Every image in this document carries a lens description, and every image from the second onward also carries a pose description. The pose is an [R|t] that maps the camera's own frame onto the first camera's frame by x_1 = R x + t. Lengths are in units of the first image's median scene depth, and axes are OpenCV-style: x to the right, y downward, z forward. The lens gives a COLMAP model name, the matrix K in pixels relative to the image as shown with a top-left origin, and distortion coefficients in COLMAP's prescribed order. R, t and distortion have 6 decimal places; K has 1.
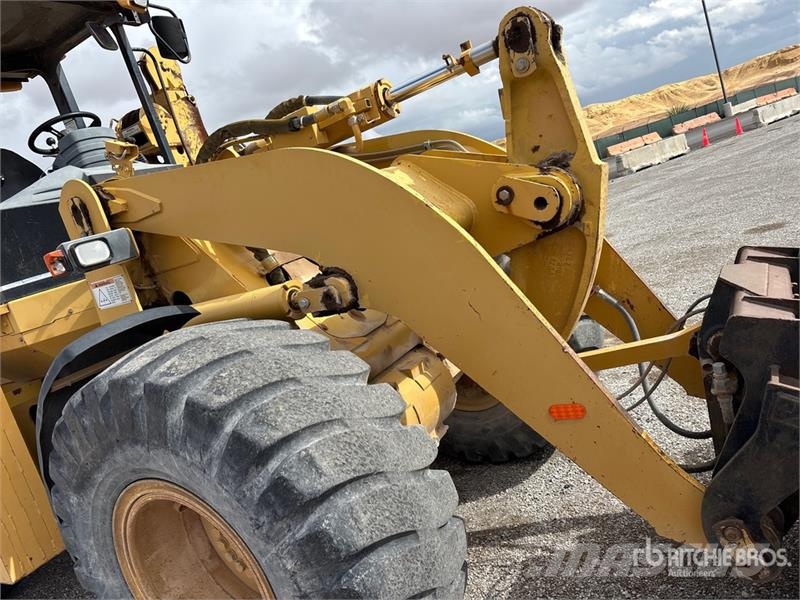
lens RADIAL K [[615.0, 0, 399.4], [0, 615.0, 304.6], [0, 0, 1]] dist [0.043069, -0.052480]
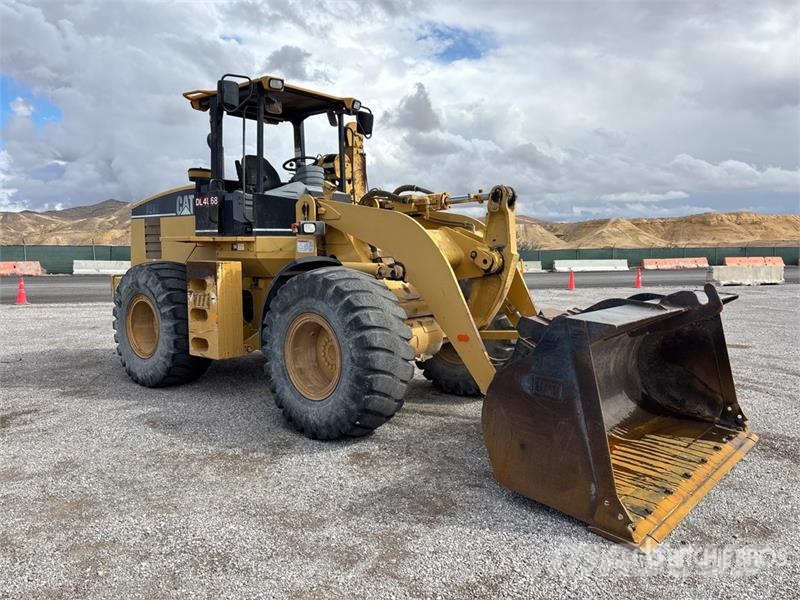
lens RADIAL K [[615.0, 0, 399.4], [0, 615.0, 304.6], [0, 0, 1]] dist [0.043069, -0.052480]
pose [[0.939288, 0.306497, -0.154267, 0.353143], [-0.313258, 0.949436, -0.021009, 0.166671], [0.140028, 0.068059, 0.987806, -1.546998]]
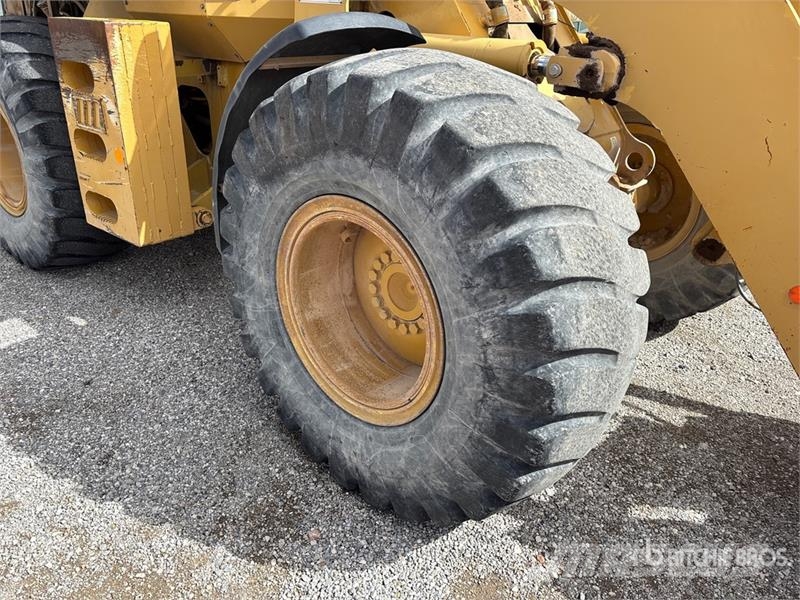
lens RADIAL K [[615.0, 0, 399.4], [0, 615.0, 304.6], [0, 0, 1]] dist [0.043069, -0.052480]
pose [[0.927423, 0.372443, -0.034244, -0.223417], [-0.345572, 0.888320, 0.302435, 0.109867], [0.143059, -0.268651, 0.952555, 0.073941]]
